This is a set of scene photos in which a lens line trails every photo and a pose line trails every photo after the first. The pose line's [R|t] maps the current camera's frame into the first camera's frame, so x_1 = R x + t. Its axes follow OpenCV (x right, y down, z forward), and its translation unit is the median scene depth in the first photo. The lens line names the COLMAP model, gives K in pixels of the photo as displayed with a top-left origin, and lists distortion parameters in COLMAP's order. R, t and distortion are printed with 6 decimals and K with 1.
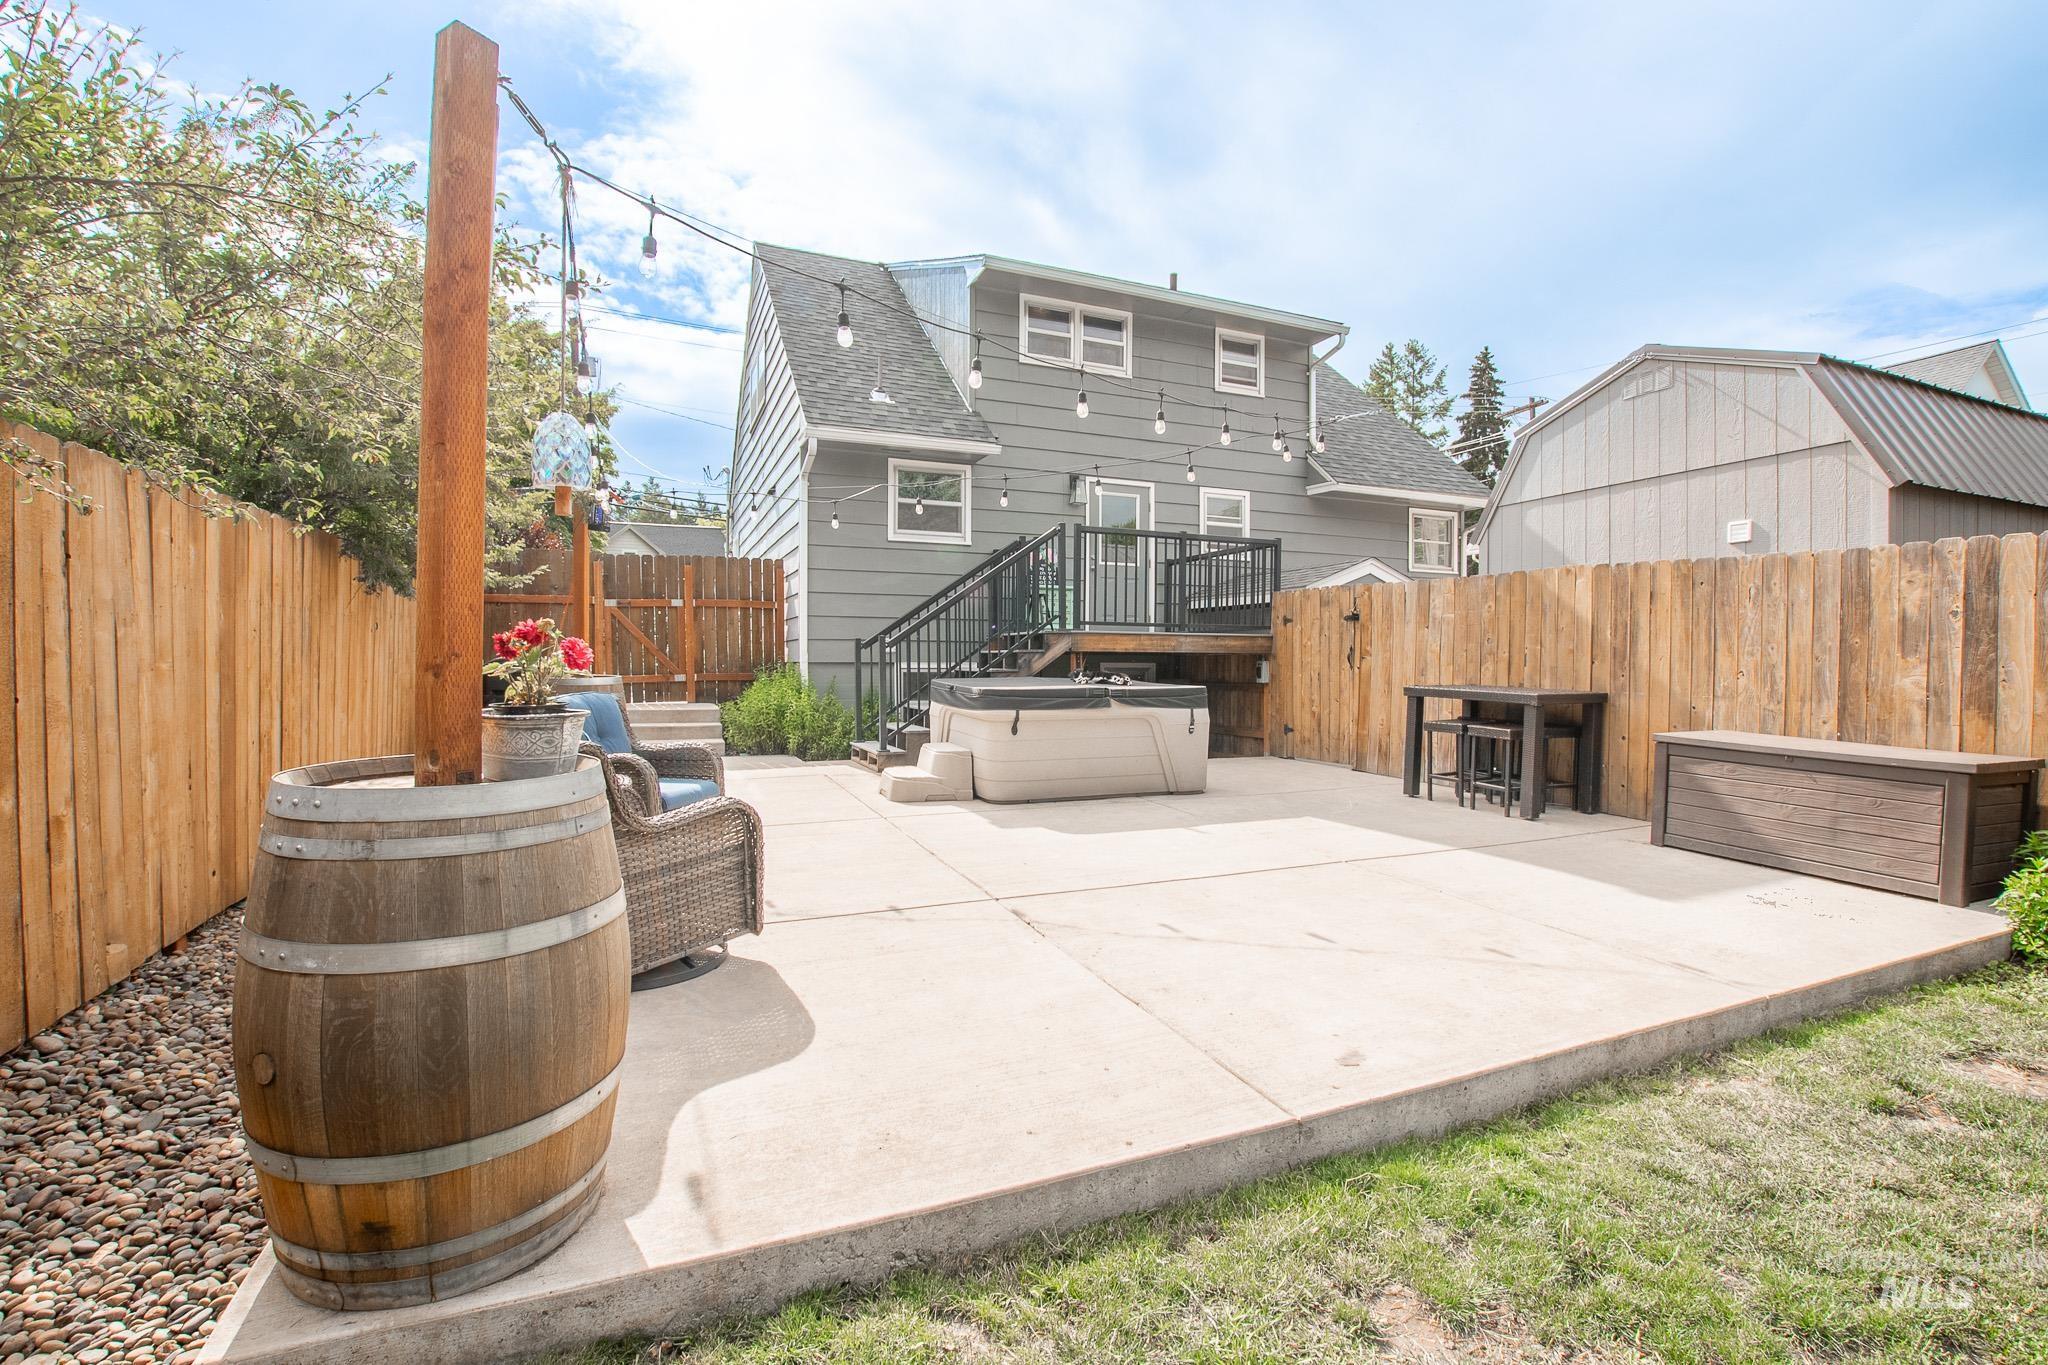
lens RADIAL K [[901.2, 0, 1032.8], [0, 901.2, 684.0], [0, 0, 1]] dist [-0.035719, 0.006213]
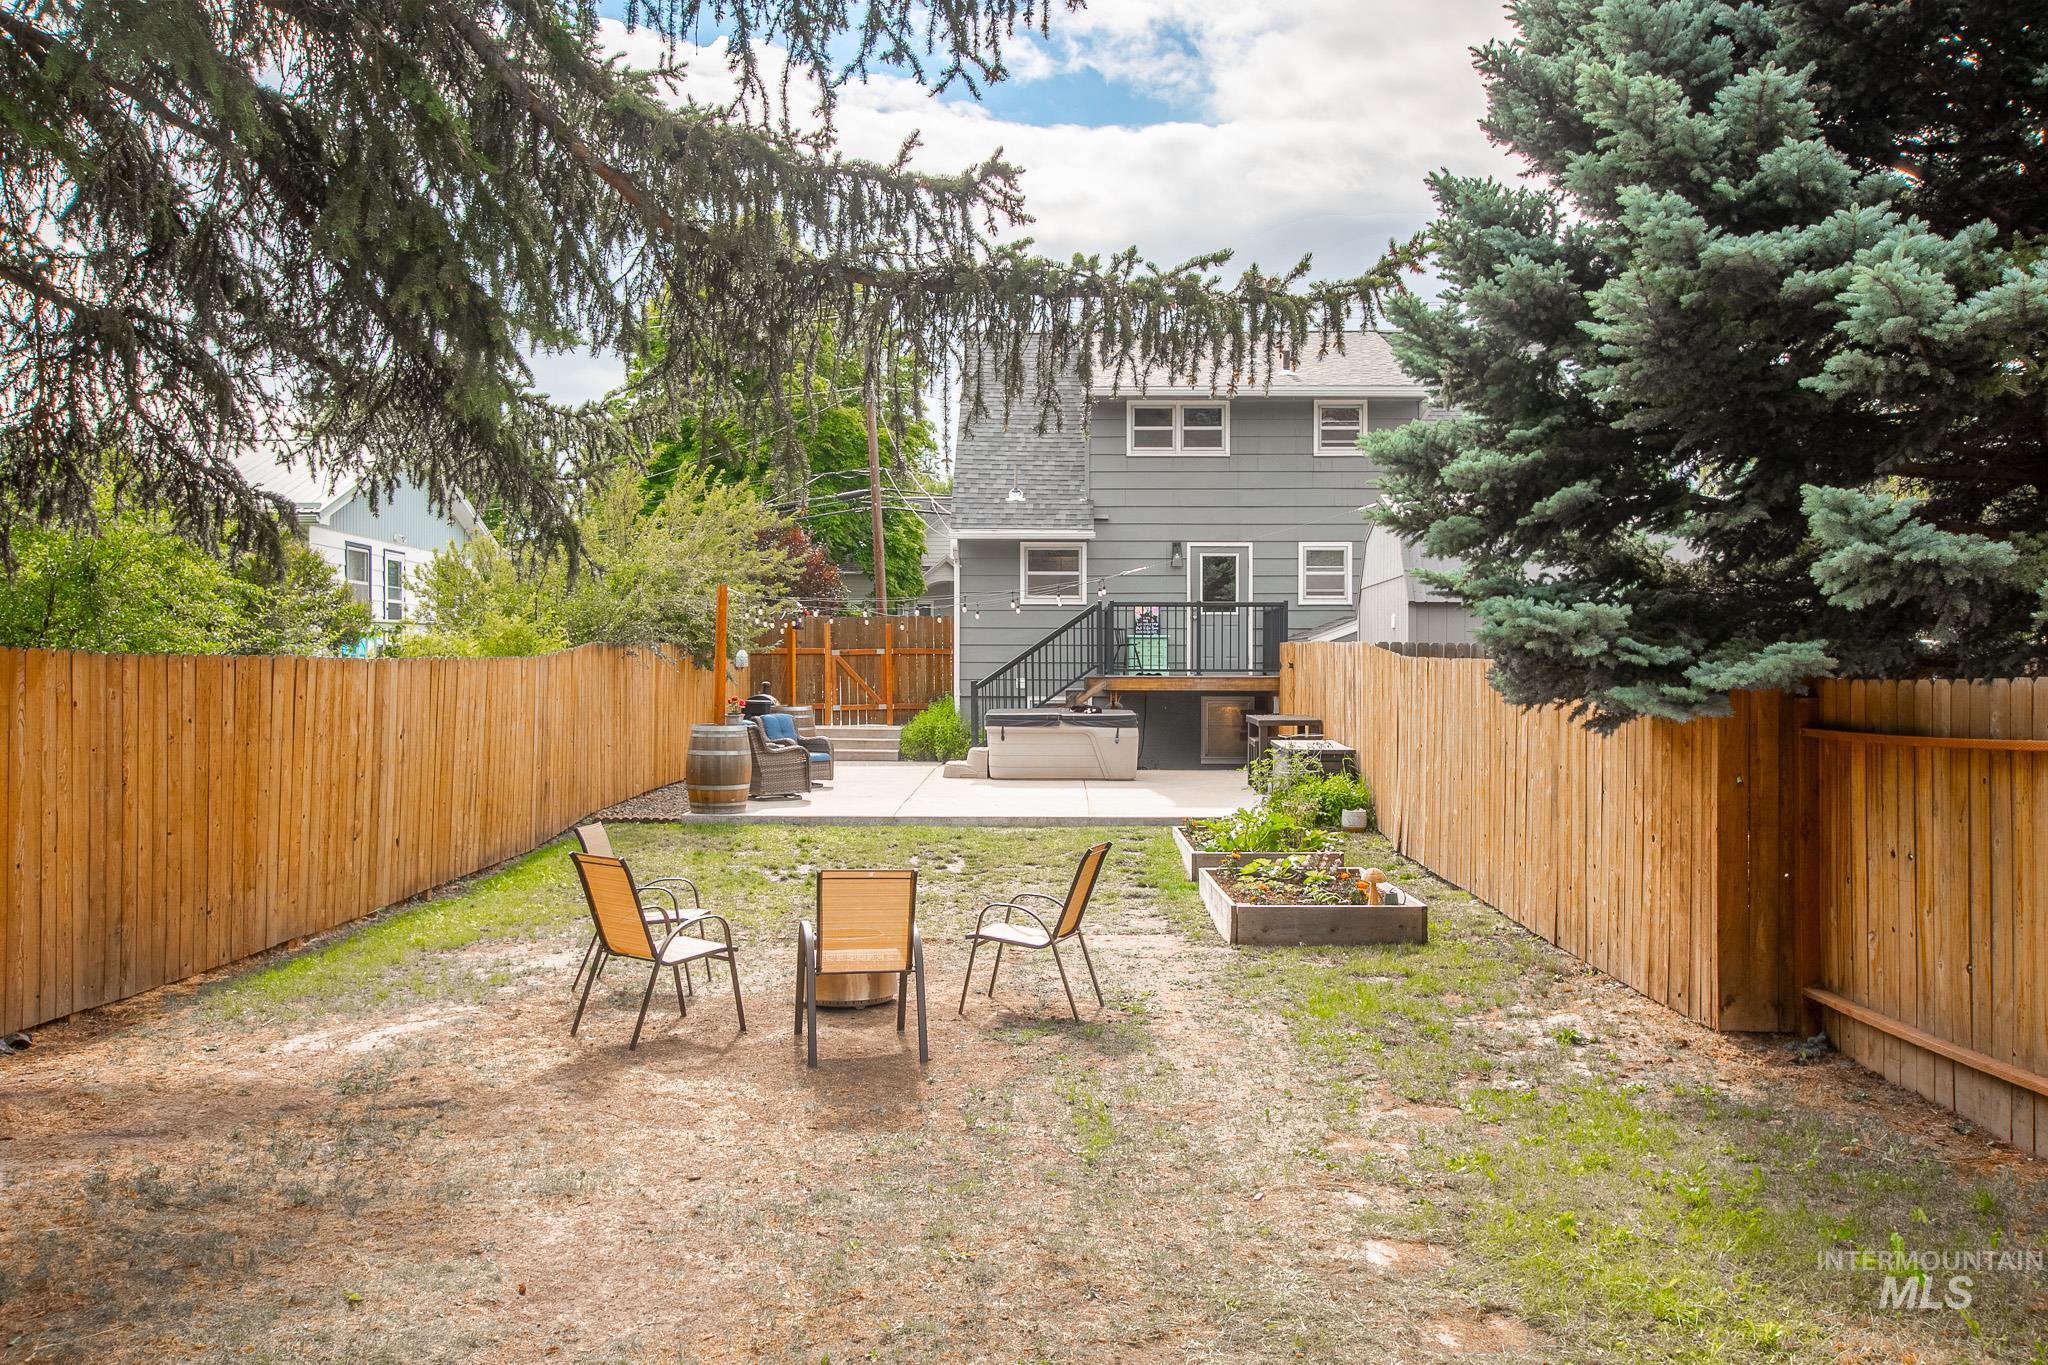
lens RADIAL K [[1658.8, 0, 1024.0], [0, 1658.8, 682.5], [0, 0, 1]] dist [0.000961, 0.000019]
pose [[0.911095, 0.000525, -0.412195, 0.941501], [-0.009865, 0.999741, -0.020531, 0.006350], [0.412077, 0.022772, 0.910864, -1.348961]]
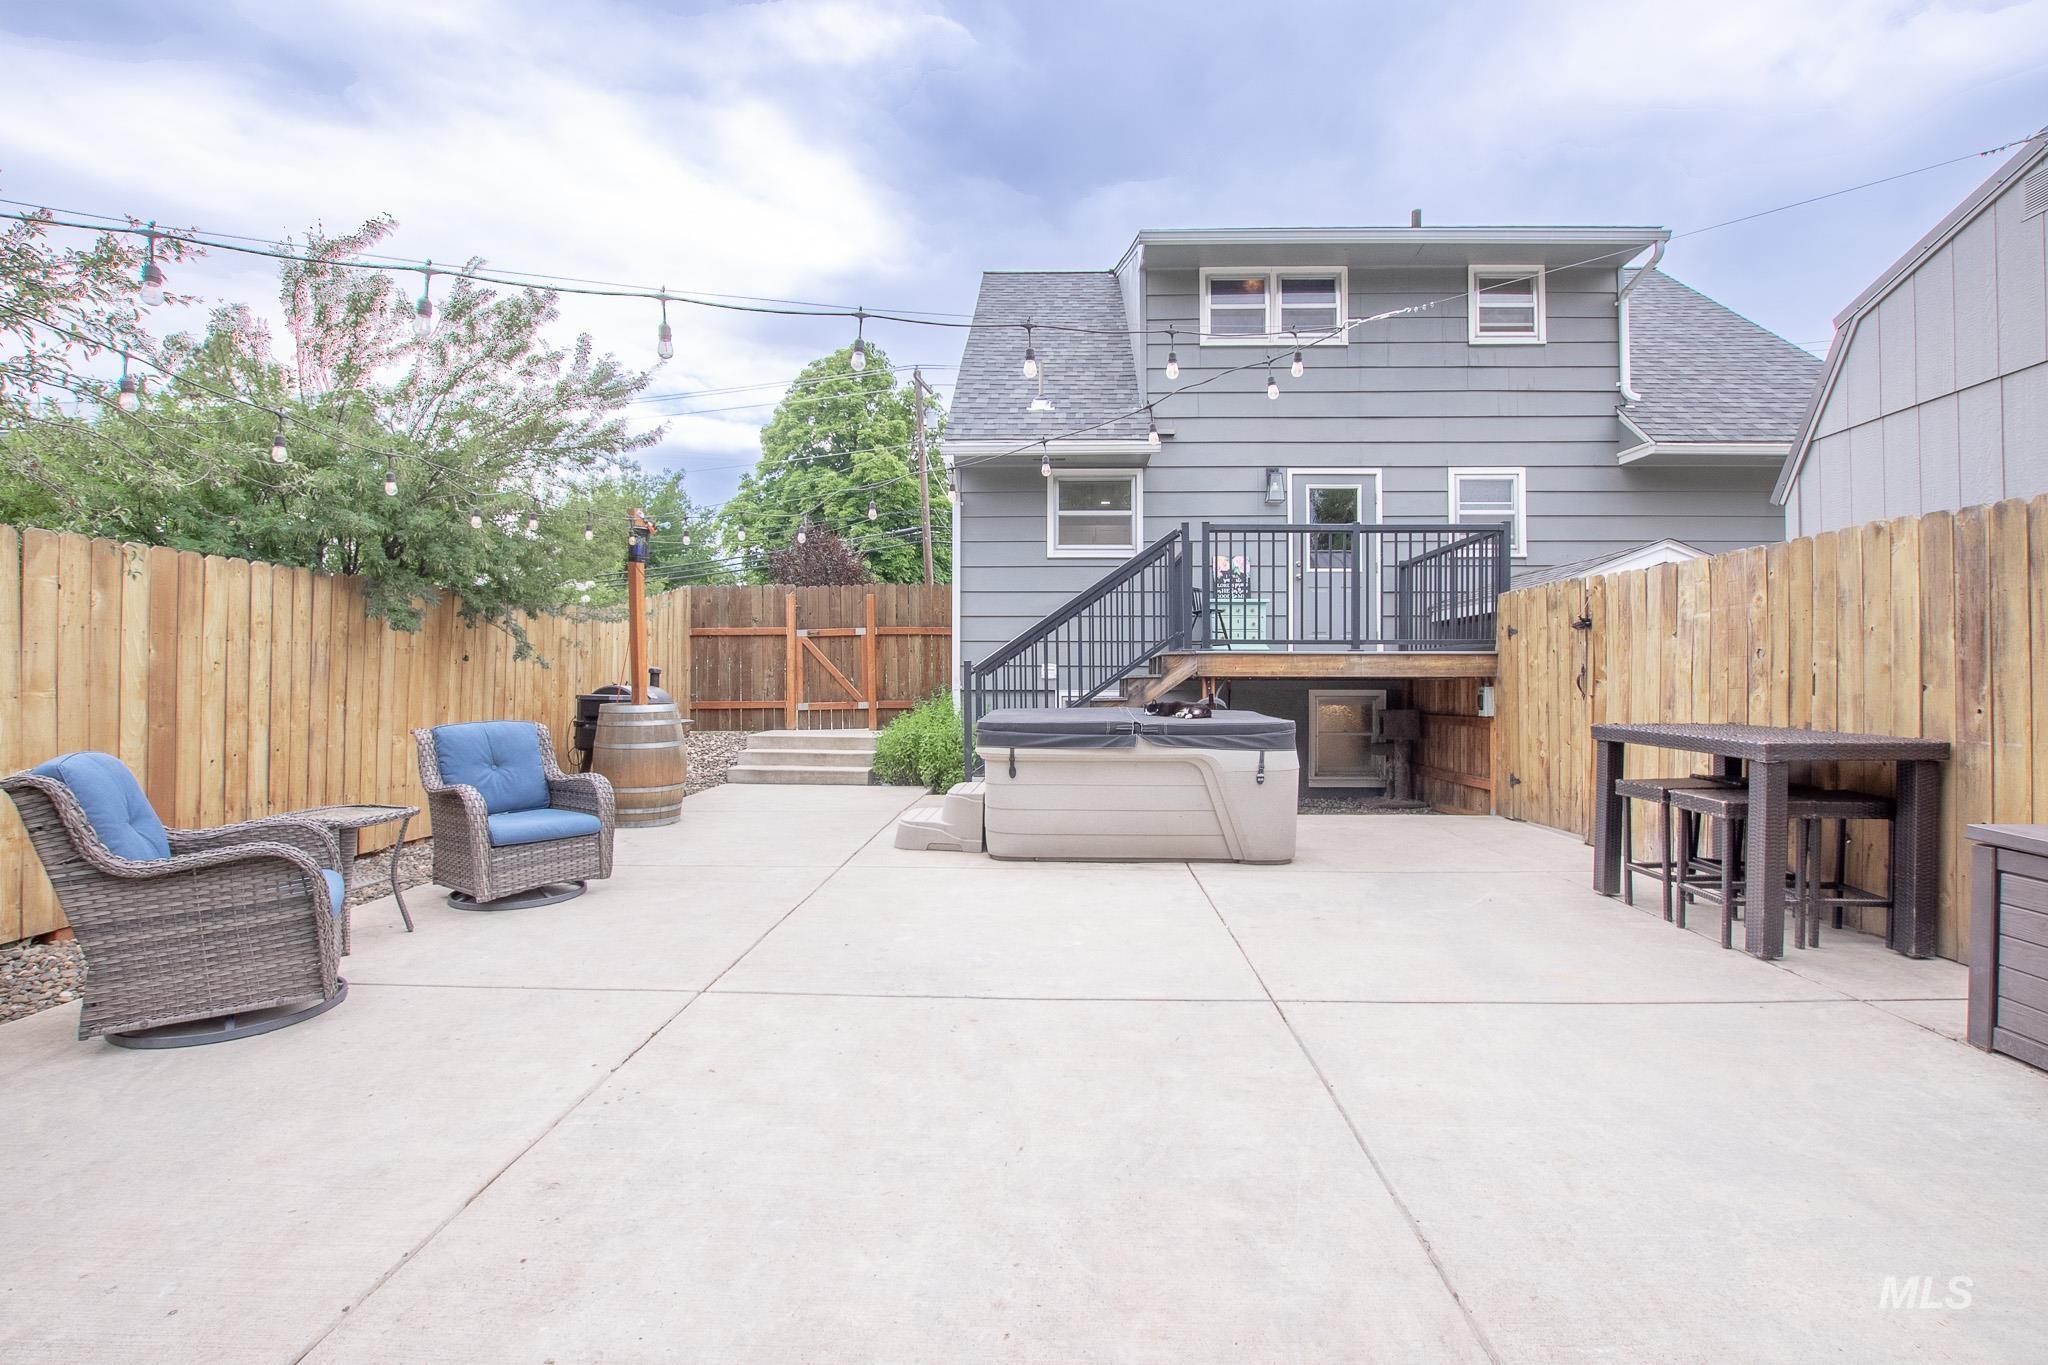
lens RADIAL K [[901.2, 0, 1032.8], [0, 901.2, 684.0], [0, 0, 1]] dist [-0.035719, 0.006213]
pose [[0.905550, -0.004561, -0.424215, 0.240660], [-0.008202, 0.999567, -0.028256, -0.004184], [0.424160, 0.029067, 0.905120, 0.177442]]
